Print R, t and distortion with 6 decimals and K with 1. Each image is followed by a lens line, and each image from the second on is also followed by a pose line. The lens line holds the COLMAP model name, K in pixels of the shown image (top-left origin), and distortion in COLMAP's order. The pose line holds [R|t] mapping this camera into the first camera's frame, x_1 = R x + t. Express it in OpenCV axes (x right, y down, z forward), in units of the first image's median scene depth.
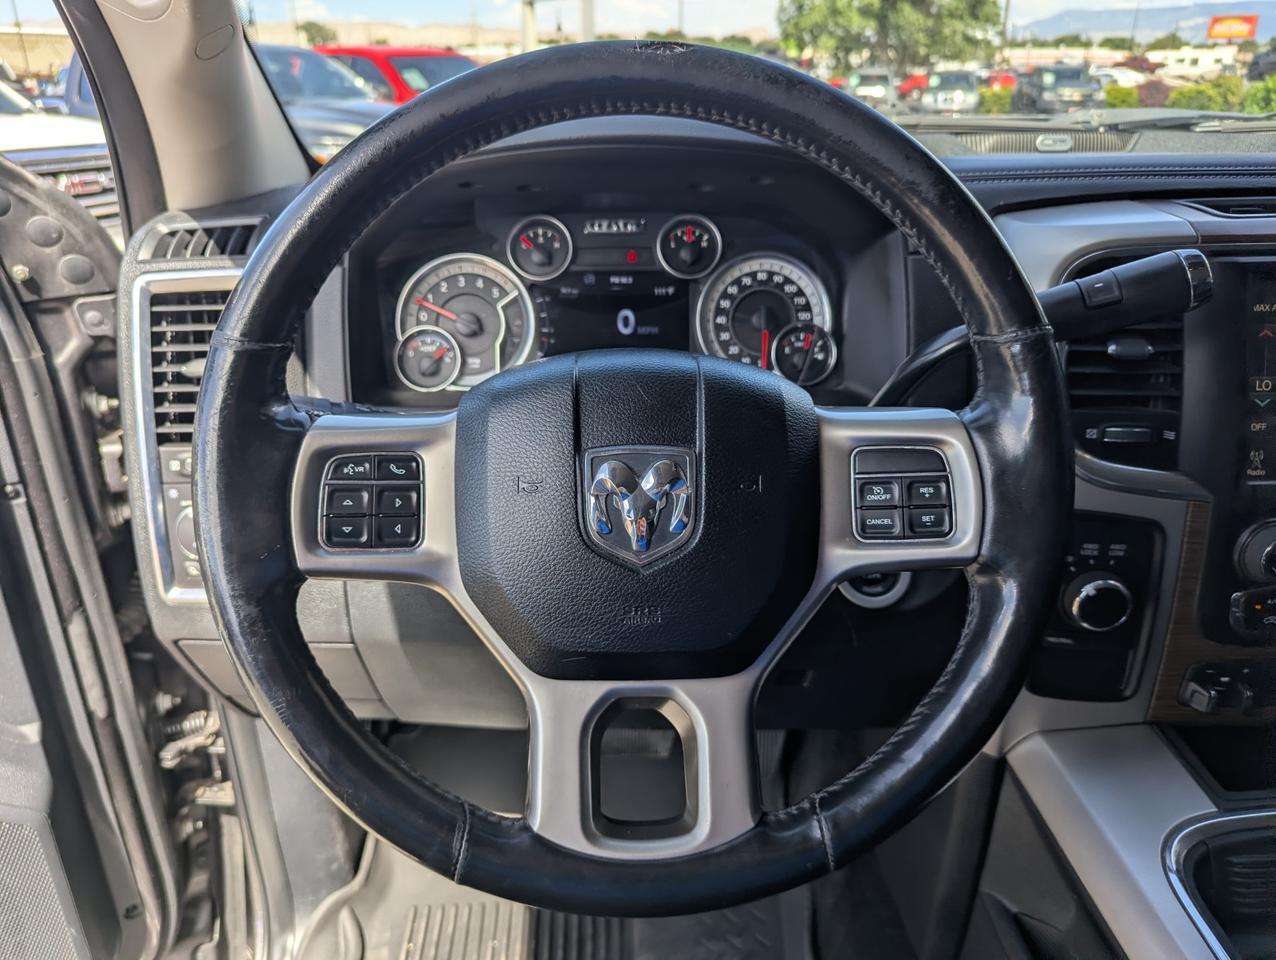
lens RADIAL K [[910.3, 0, 625.4], [0, 910.3, 484.5], [0, 0, 1]] dist [0.044063, -0.037204]
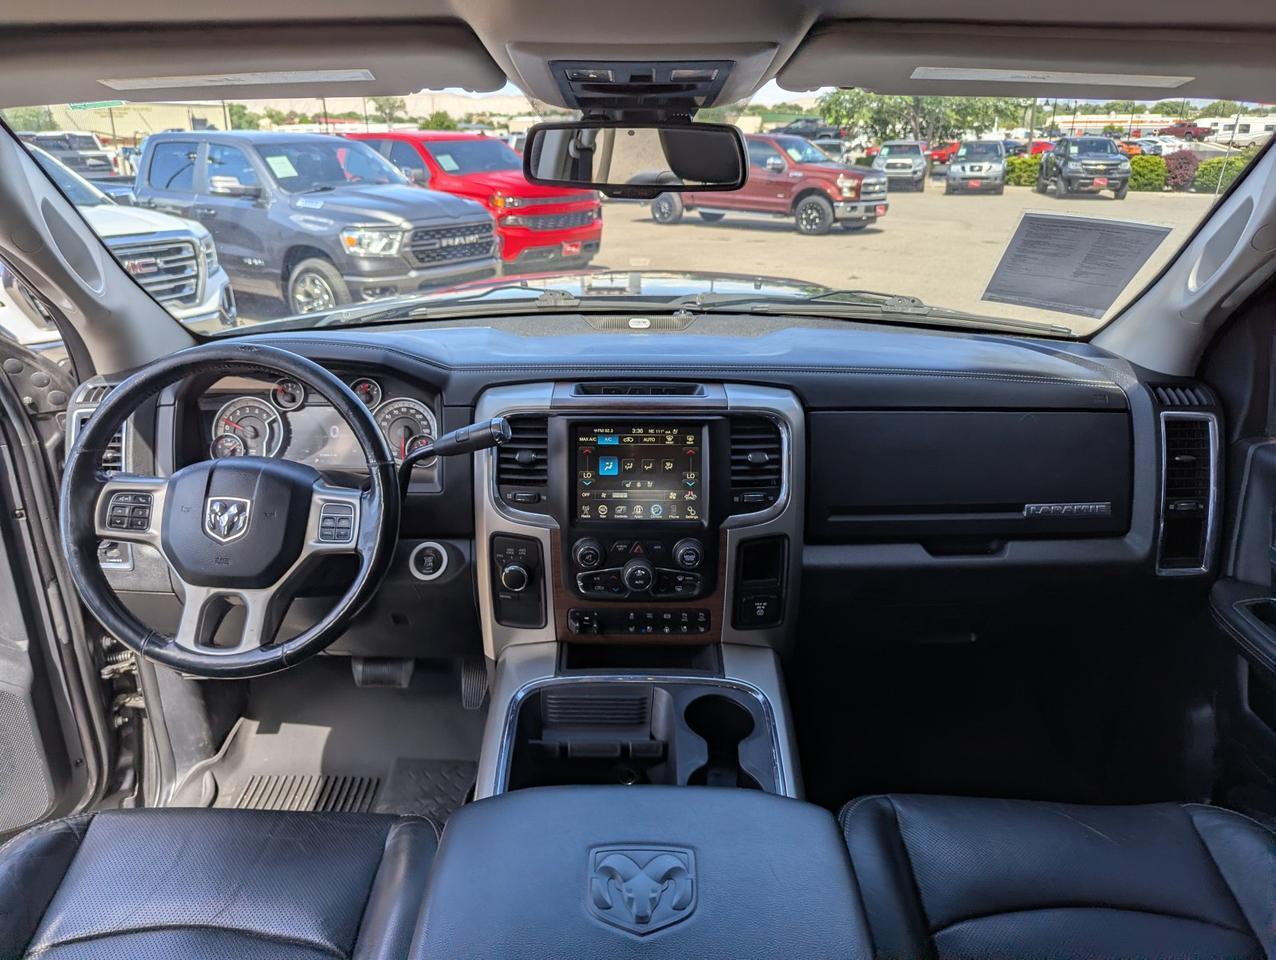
lens RADIAL K [[910.3, 0, 621.5], [0, 910.3, 501.4], [0, 0, 1]] dist [0.044063, -0.037204]
pose [[0.998409, 0.023254, -0.051374, 0.656861], [-0.025295, 0.998901, -0.039452, 0.025271], [0.050400, 0.040689, 0.997900, -0.813958]]
